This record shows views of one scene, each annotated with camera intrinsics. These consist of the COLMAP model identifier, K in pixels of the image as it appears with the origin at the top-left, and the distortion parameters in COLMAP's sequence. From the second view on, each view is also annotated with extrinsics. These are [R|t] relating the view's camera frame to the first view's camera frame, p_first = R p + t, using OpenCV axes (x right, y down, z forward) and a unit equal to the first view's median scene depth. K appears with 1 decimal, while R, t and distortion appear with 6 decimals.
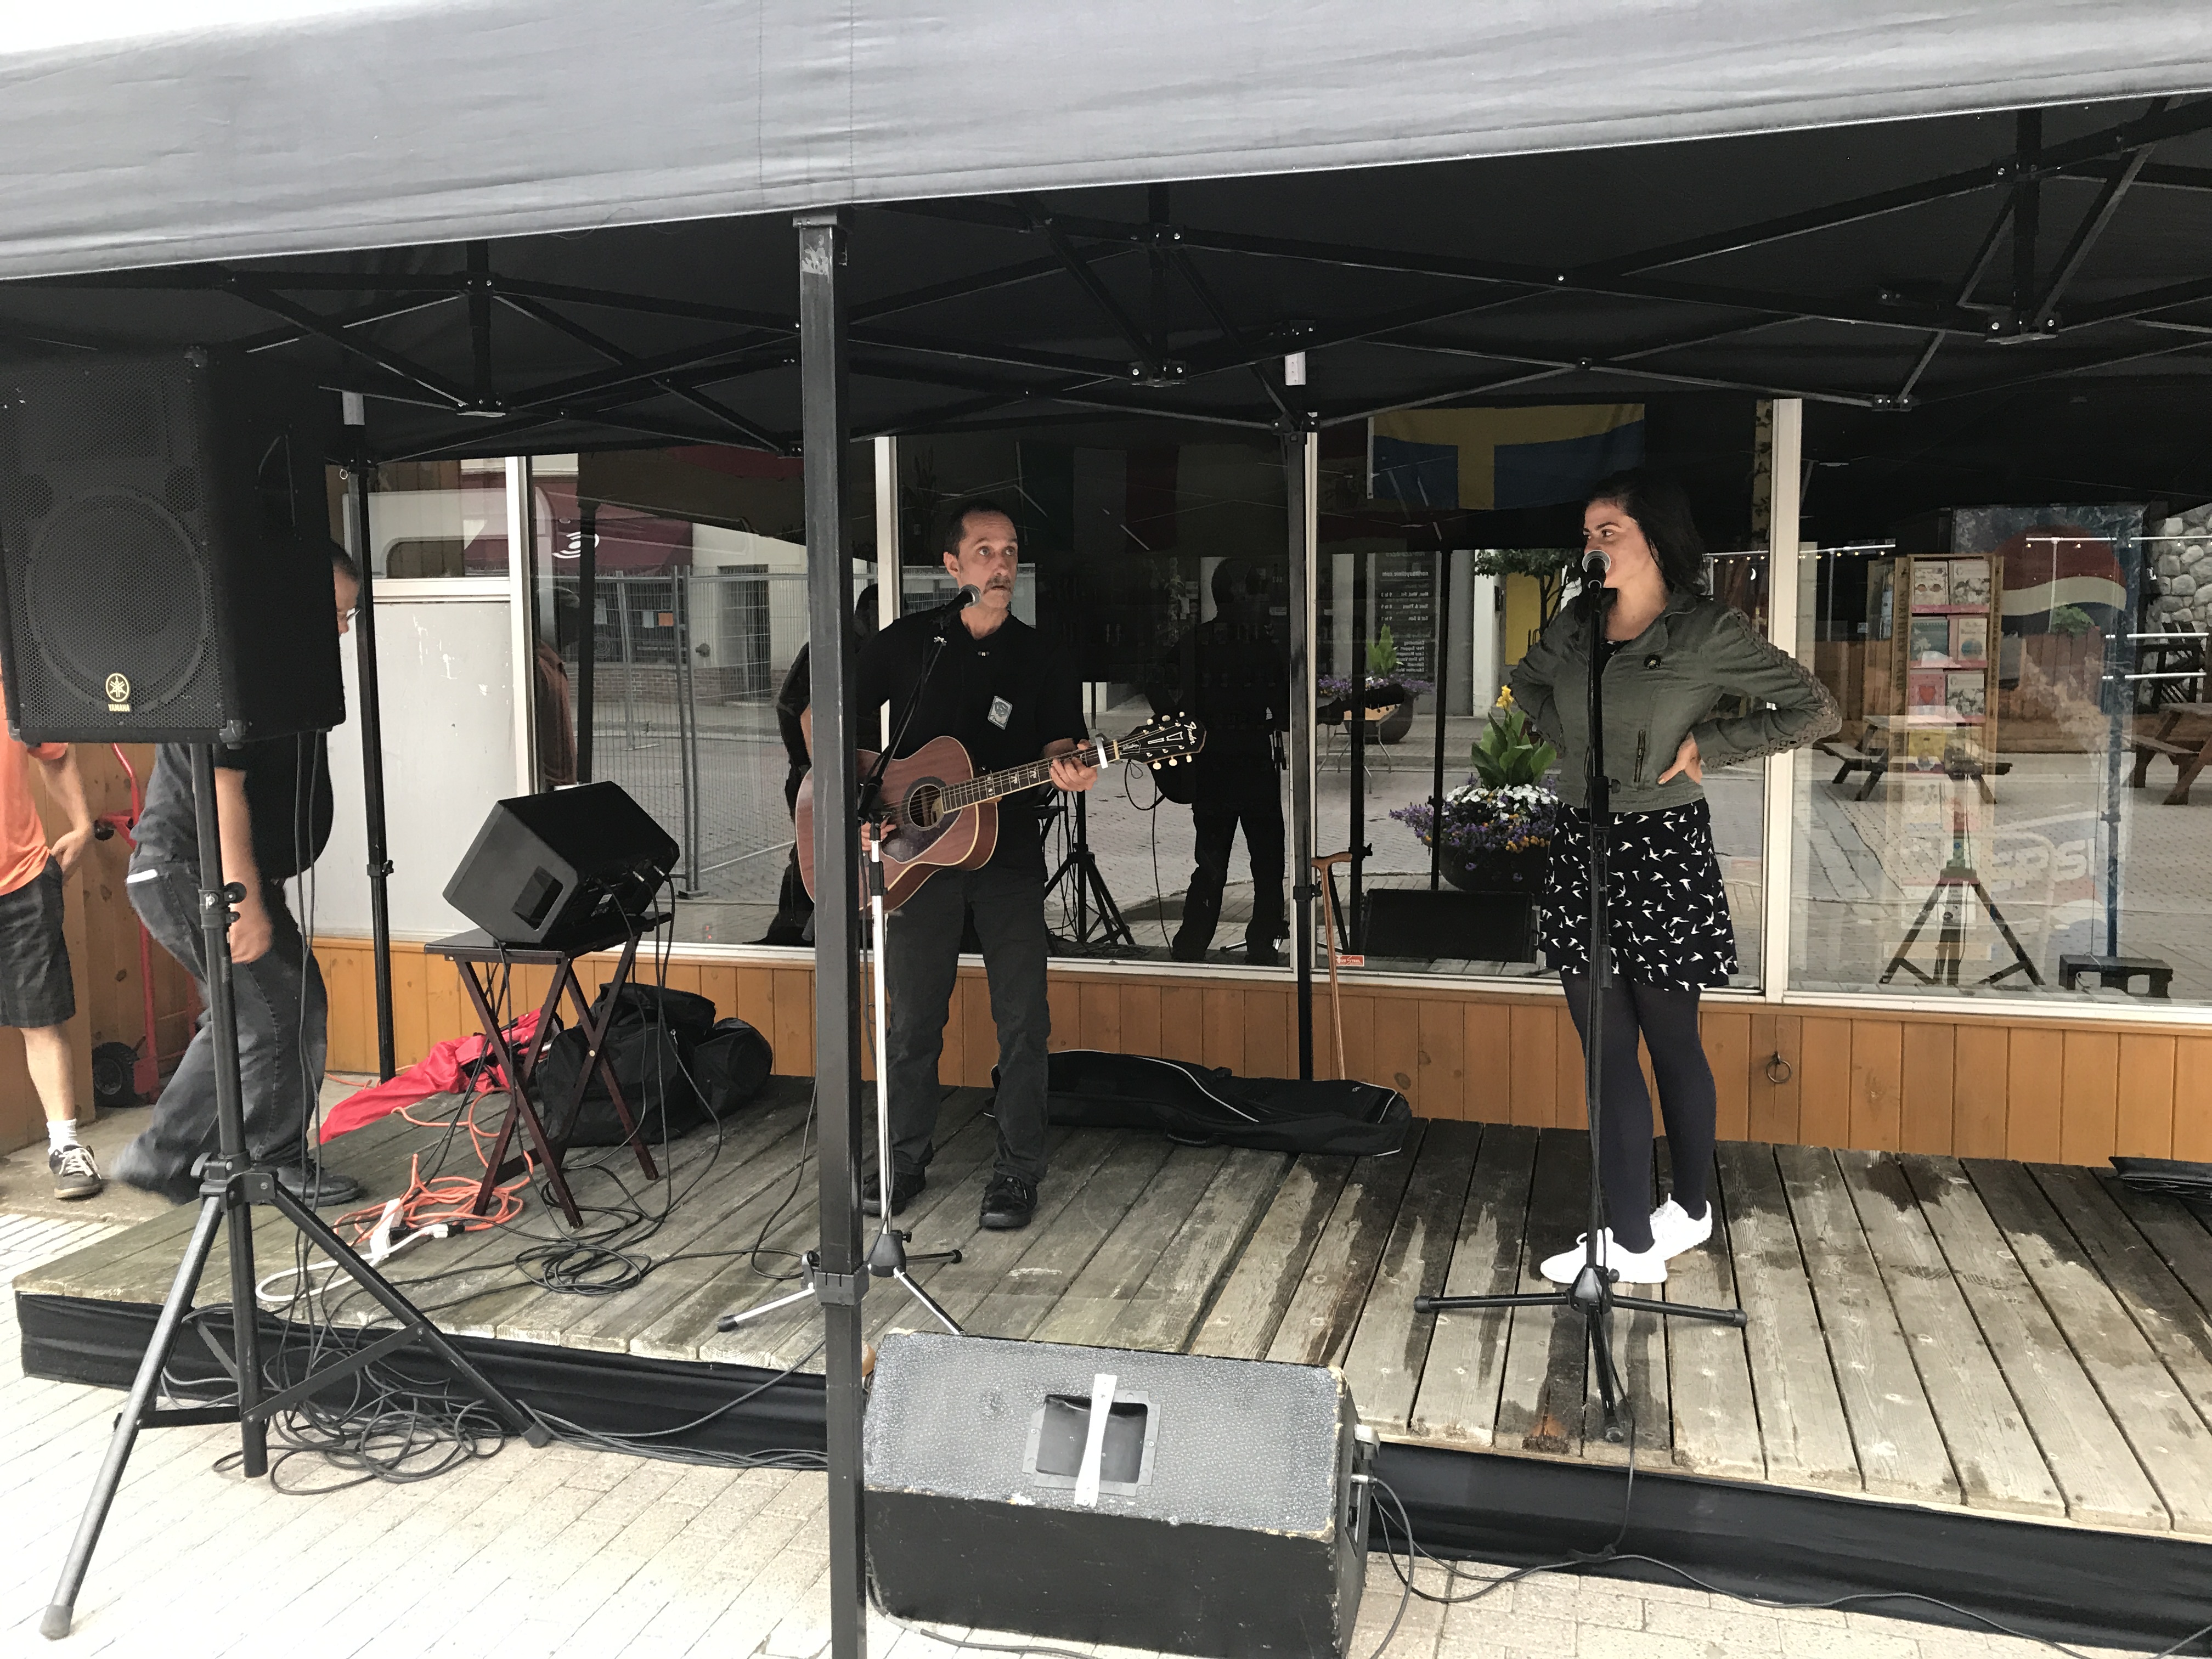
lens RADIAL K [[1863.0, 0, 1106.0], [0, 1863.0, 829.5], [0, 0, 1]] dist [0.080804, -0.010120]
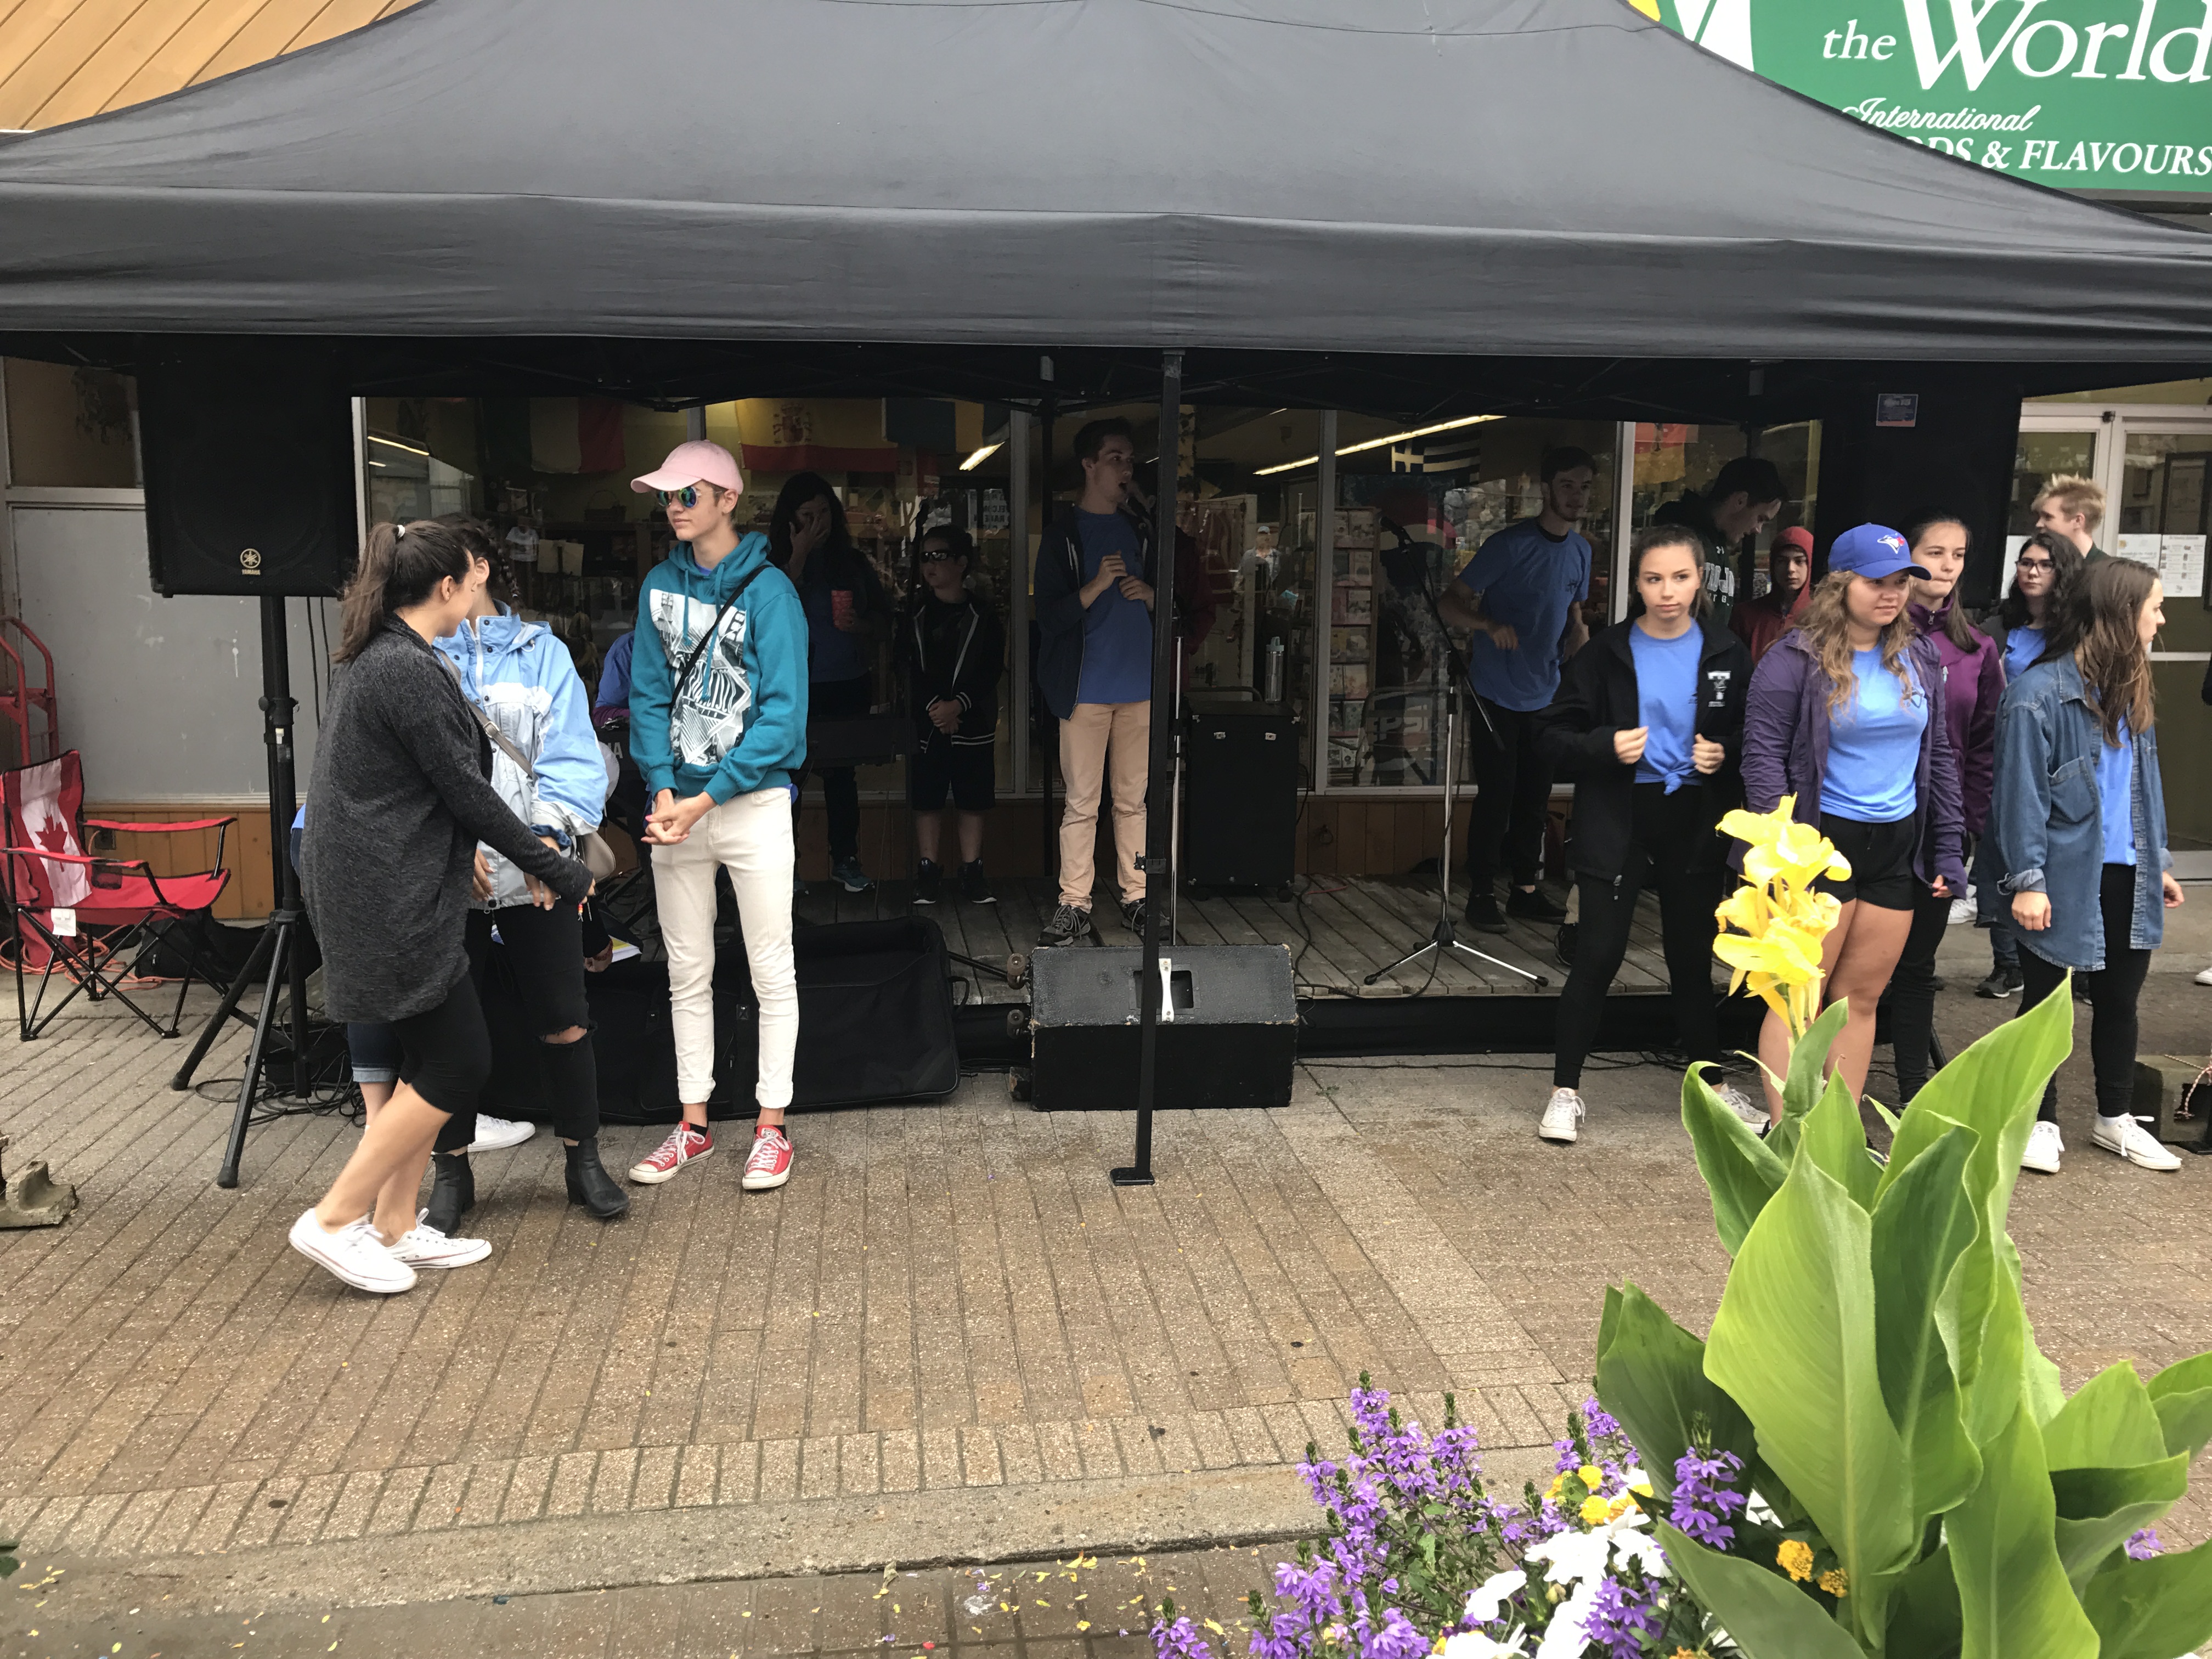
lens RADIAL K [[1810.9, 0, 1103.8], [0, 1810.9, 777.7], [0, 0, 1]] dist [0.123281, -0.140830]
pose [[0.921727, -0.016063, 0.387506, -0.749562], [0.005758, 0.999599, 0.027738, 0.065758], [-0.387796, -0.023336, 0.921450, -0.615983]]
